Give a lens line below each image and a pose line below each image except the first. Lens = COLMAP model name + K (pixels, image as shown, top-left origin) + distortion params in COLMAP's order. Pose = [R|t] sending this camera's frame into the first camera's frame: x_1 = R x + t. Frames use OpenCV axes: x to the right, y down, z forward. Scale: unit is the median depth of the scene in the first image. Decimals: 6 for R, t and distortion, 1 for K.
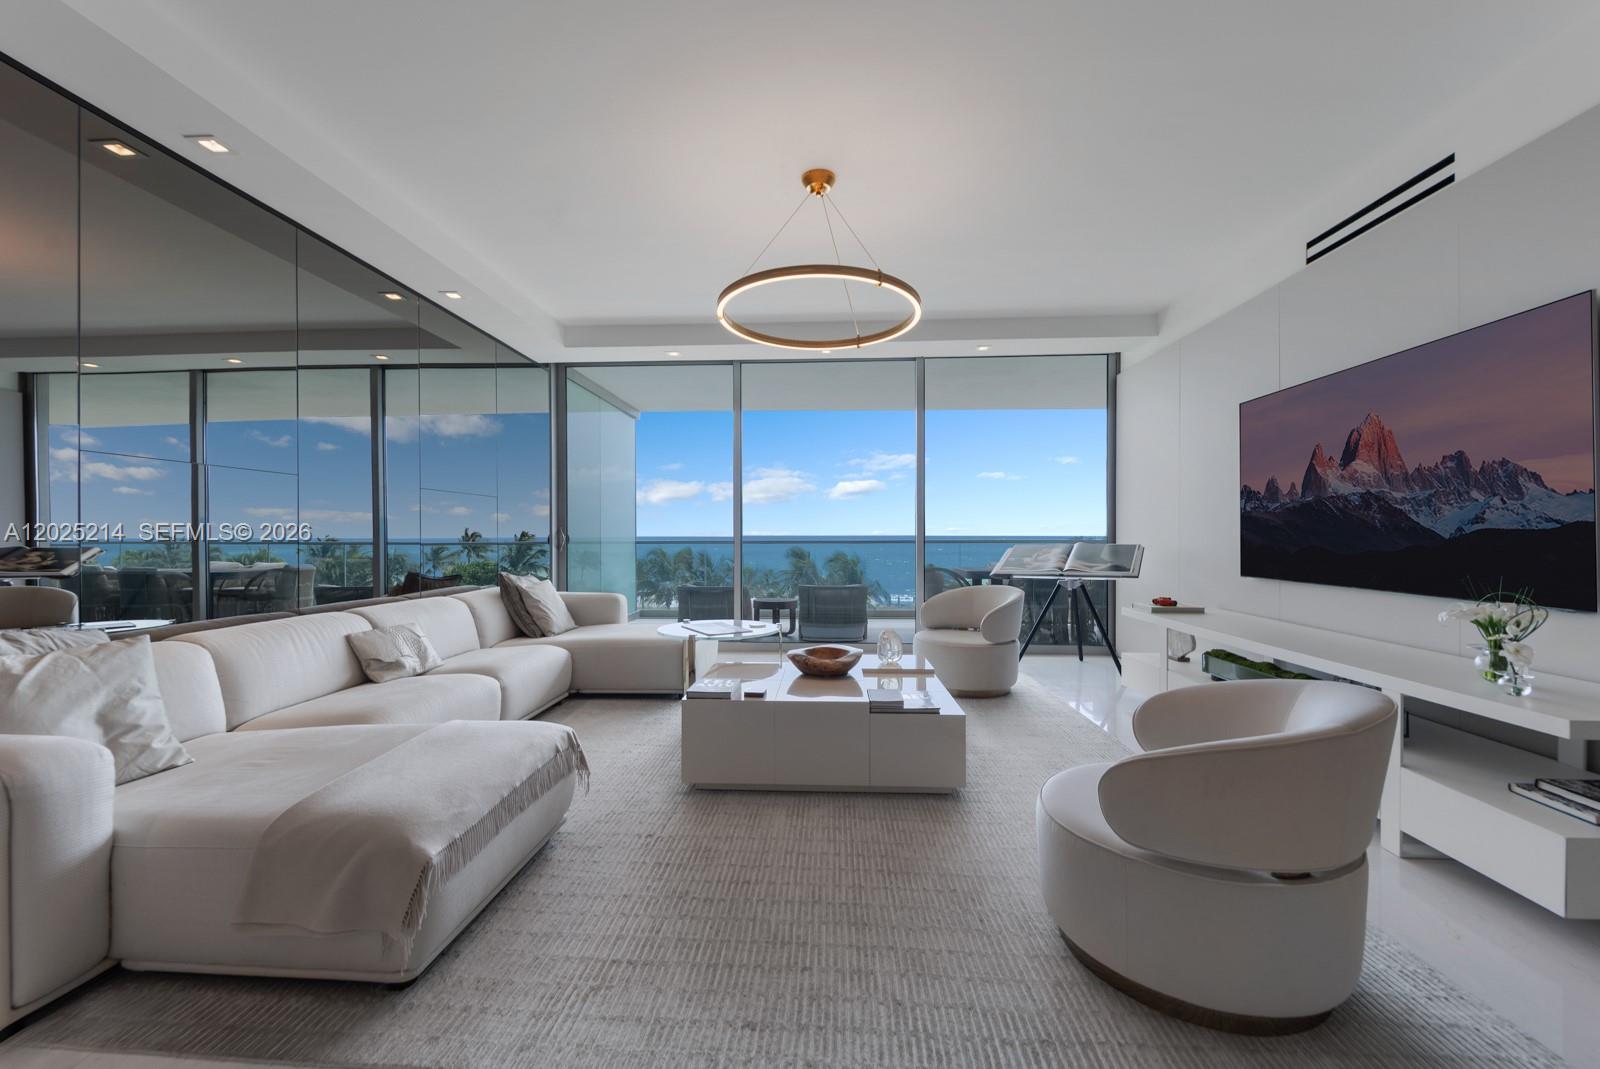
lens RADIAL K [[650.2, 0, 801.5], [0, 650.2, 538.0], [0, 0, 1]] dist [0.014817, -0.006568]
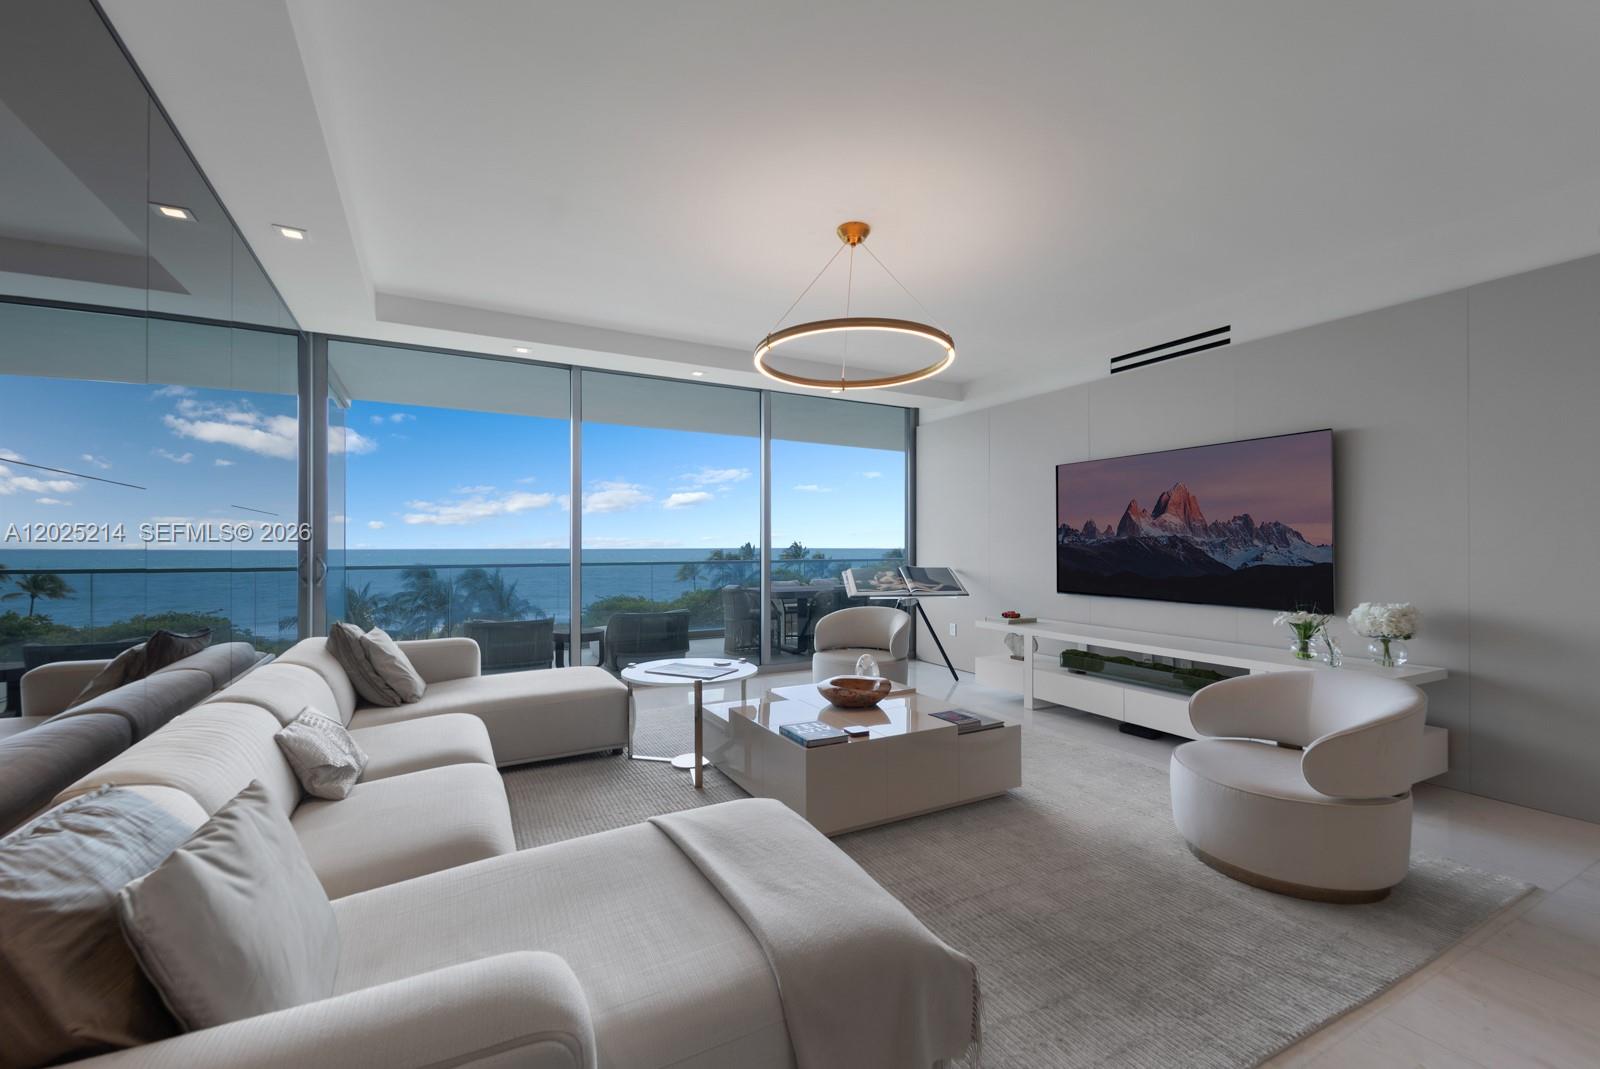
lens RADIAL K [[650.2, 0, 795.8], [0, 650.2, 534.1], [0, 0, 1]] dist [0.014817, -0.006568]
pose [[0.857118, 0.011059, 0.515001, -0.570123], [0.001055, 0.999730, -0.023222, -0.037500], [-0.515118, 0.020447, 0.856875, 0.154051]]
